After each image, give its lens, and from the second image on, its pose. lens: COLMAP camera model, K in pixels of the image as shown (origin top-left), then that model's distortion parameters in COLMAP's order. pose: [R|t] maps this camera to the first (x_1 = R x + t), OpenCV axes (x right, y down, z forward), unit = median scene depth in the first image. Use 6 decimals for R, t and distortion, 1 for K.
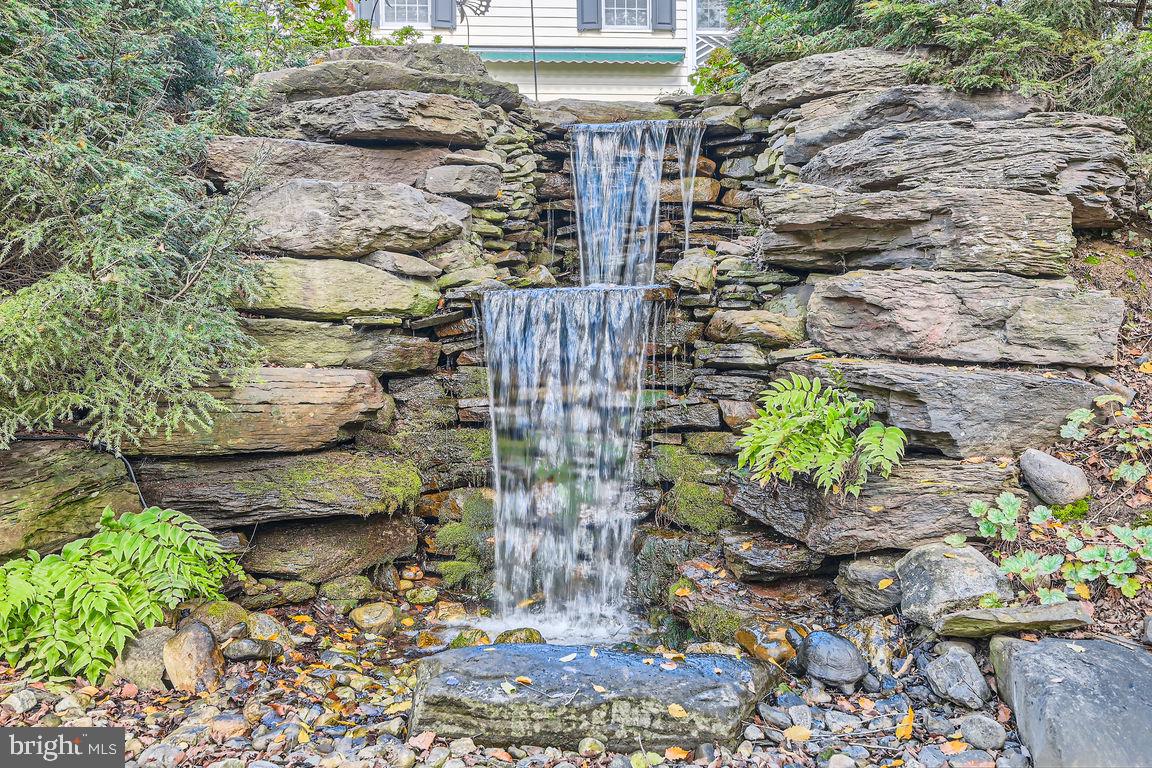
lens RADIAL K [[998.3, 0, 576.0], [0, 998.3, 384.4], [0, 0, 1]] dist [-0.006466, 0.005558]
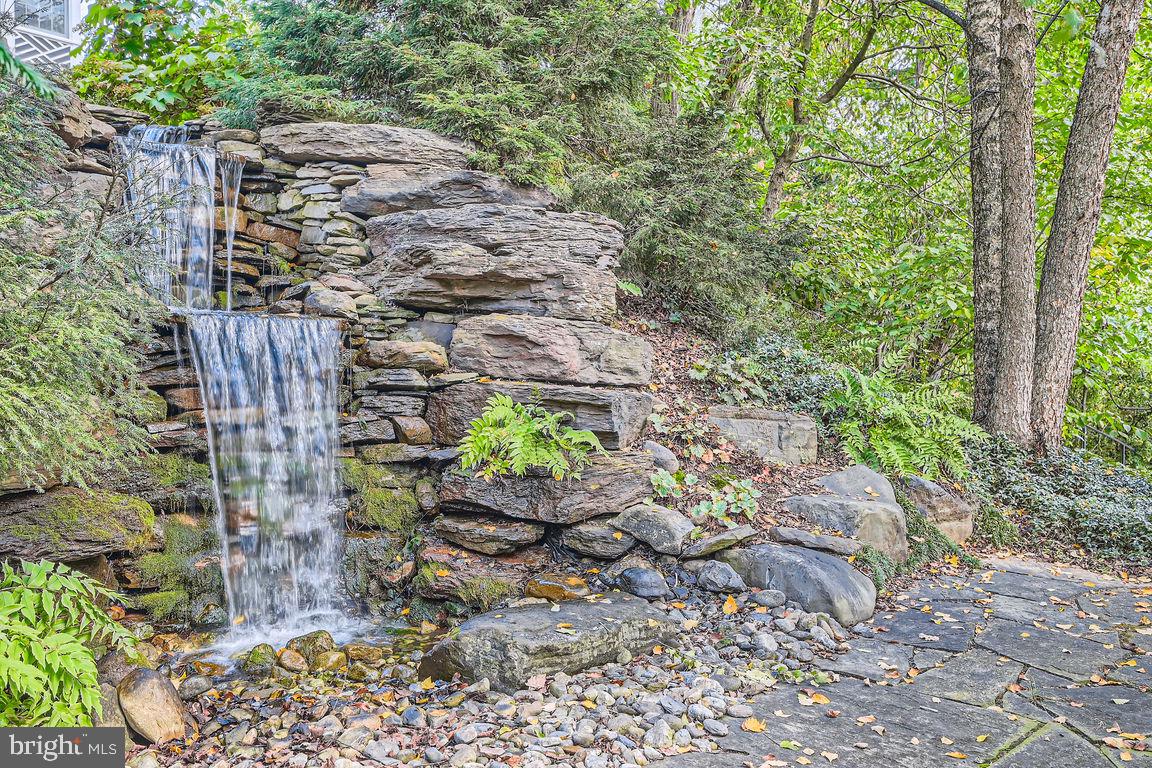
lens RADIAL K [[998.3, 0, 575.8], [0, 998.3, 382.4], [0, 0, 1]] dist [-0.006466, 0.005558]
pose [[0.647078, -0.003234, 0.762417, -0.624999], [0.018721, 0.999757, -0.011648, -0.006996], [-0.762194, 0.021810, 0.646981, 0.070903]]
